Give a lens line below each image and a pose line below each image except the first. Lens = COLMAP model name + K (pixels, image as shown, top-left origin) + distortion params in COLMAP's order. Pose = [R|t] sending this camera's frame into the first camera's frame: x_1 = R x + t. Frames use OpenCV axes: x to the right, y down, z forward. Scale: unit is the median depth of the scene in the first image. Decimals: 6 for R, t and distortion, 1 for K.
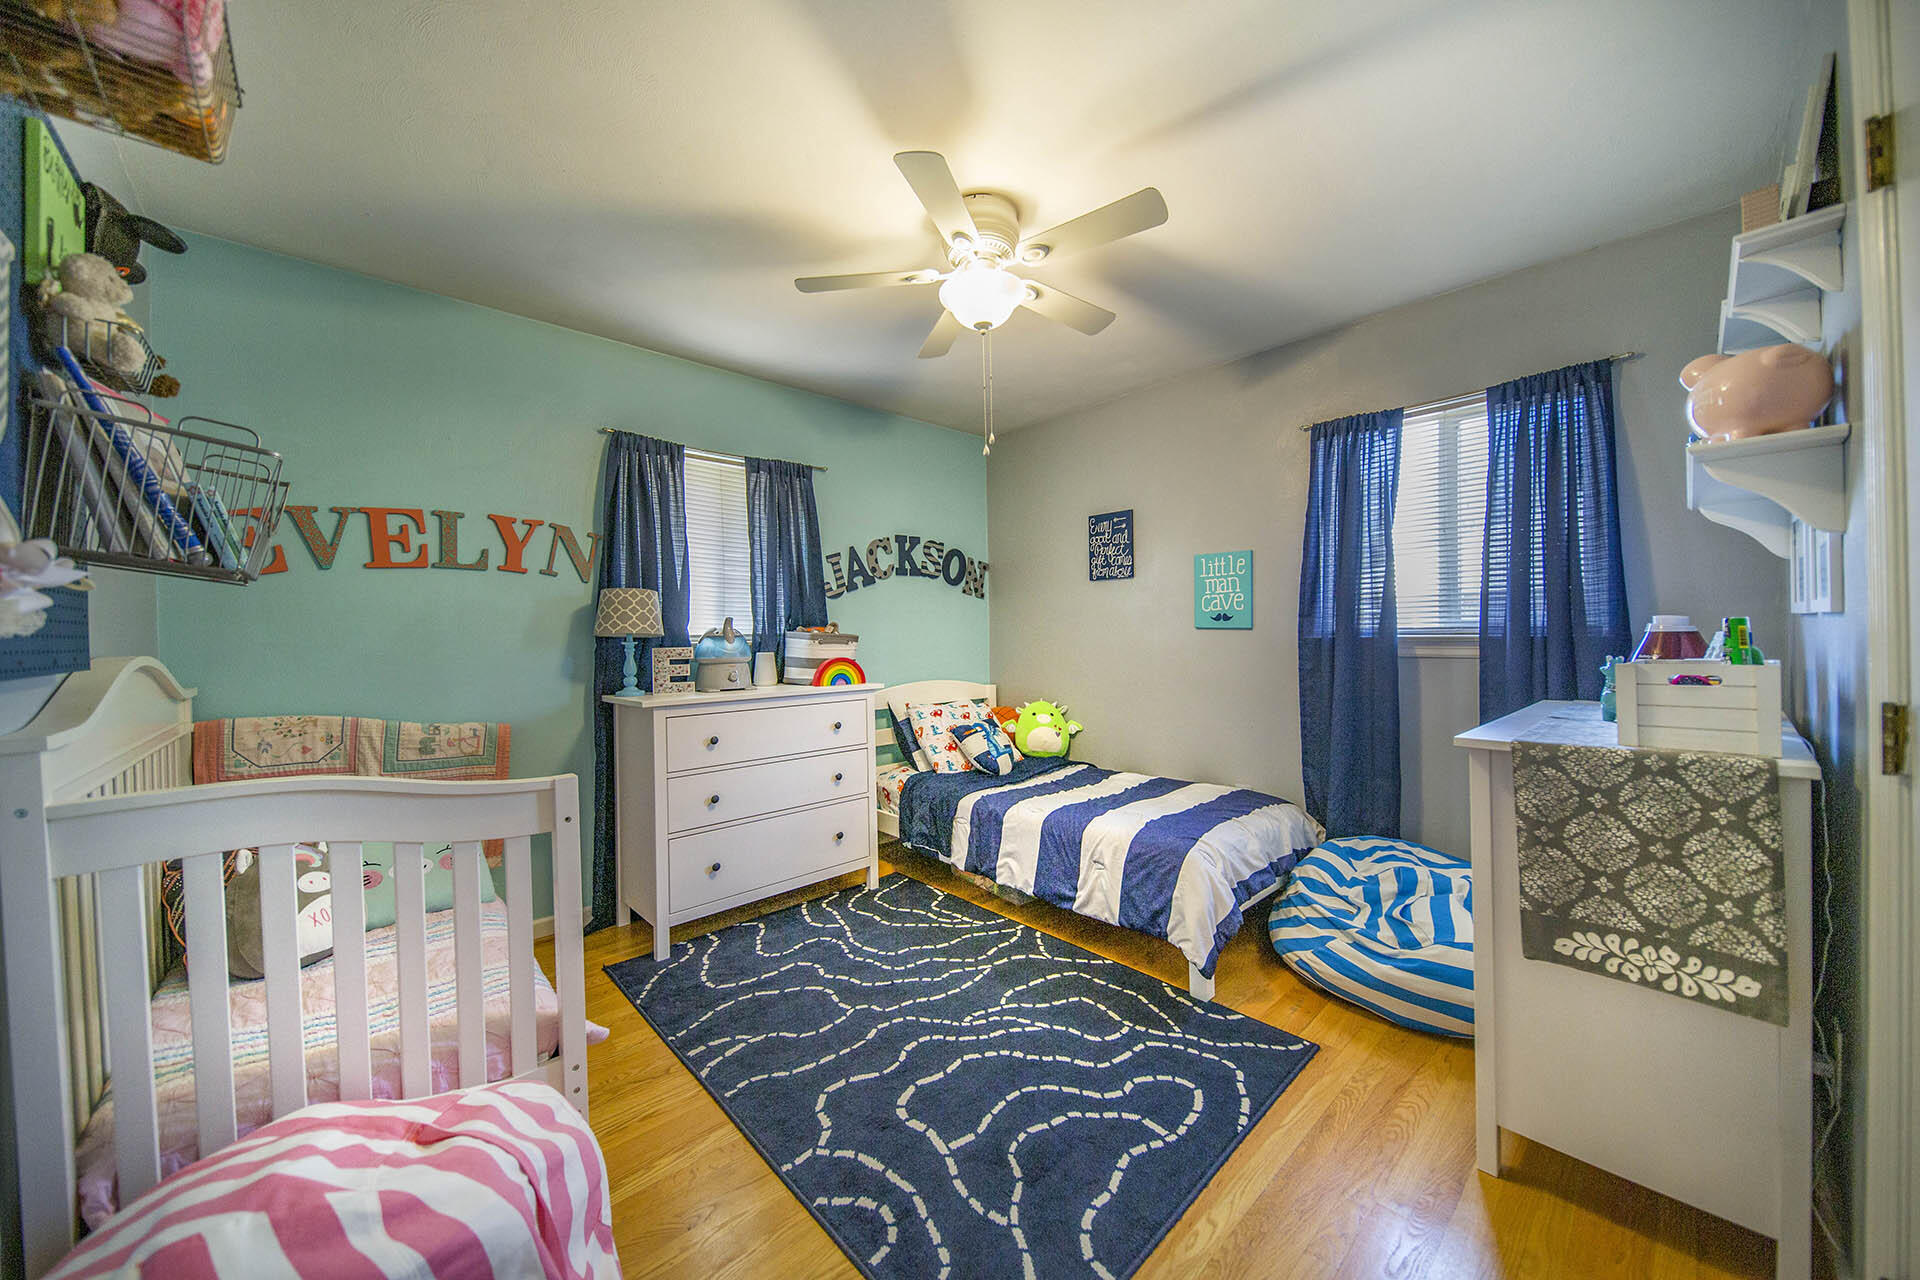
lens RADIAL K [[676.0, 0, 969.2], [0, 676.0, 641.8], [0, 0, 1]] dist [0.004635, -0.003615]
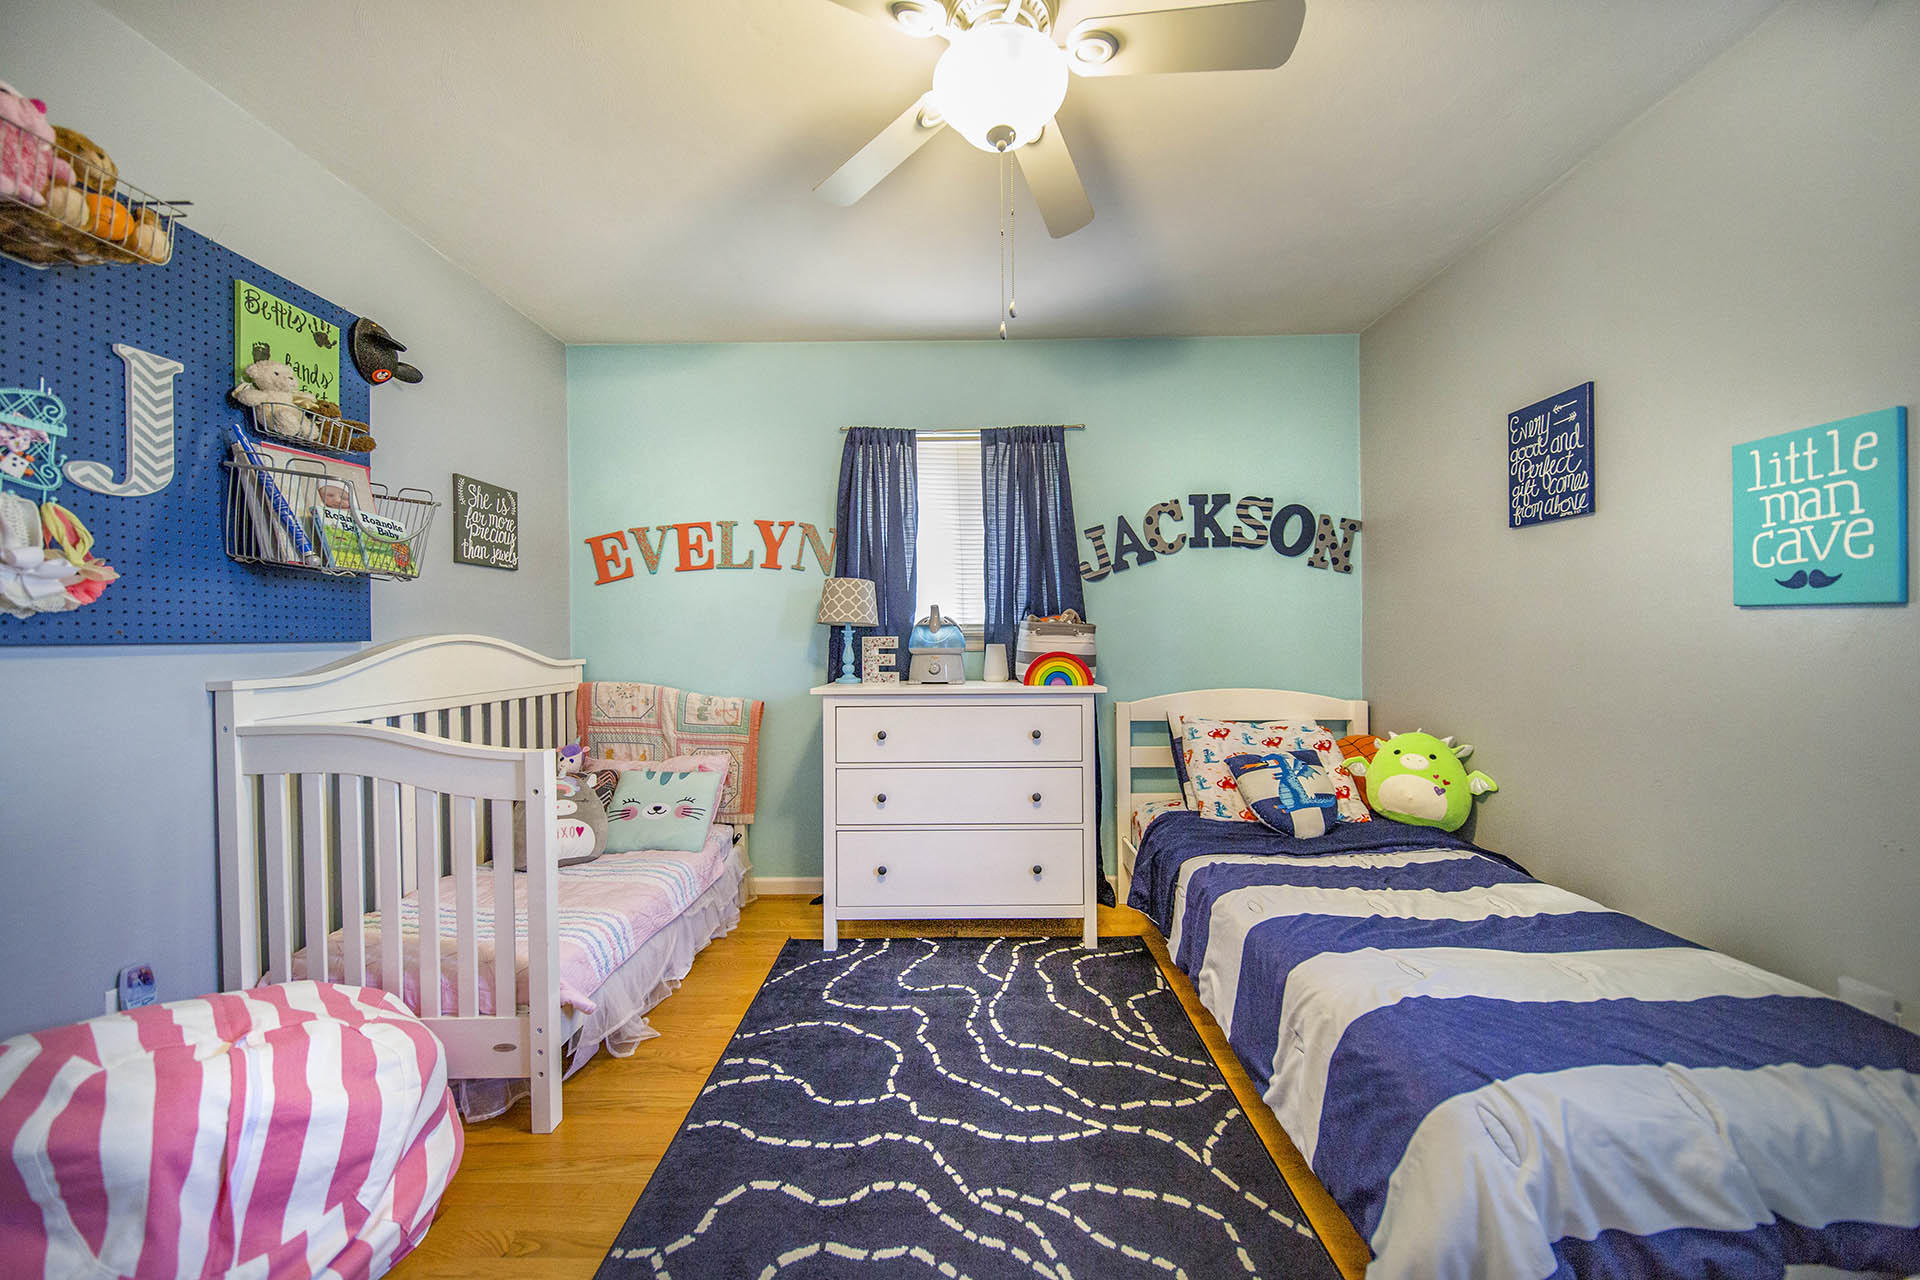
lens RADIAL K [[676.0, 0, 952.7], [0, 676.0, 639.6], [0, 0, 1]] dist [0.004635, -0.003615]
pose [[0.721284, 0.011872, -0.692538, 0.294990], [-0.011904, 0.999918, 0.004743, 0.006646], [0.692537, 0.004823, 0.721366, 0.338079]]
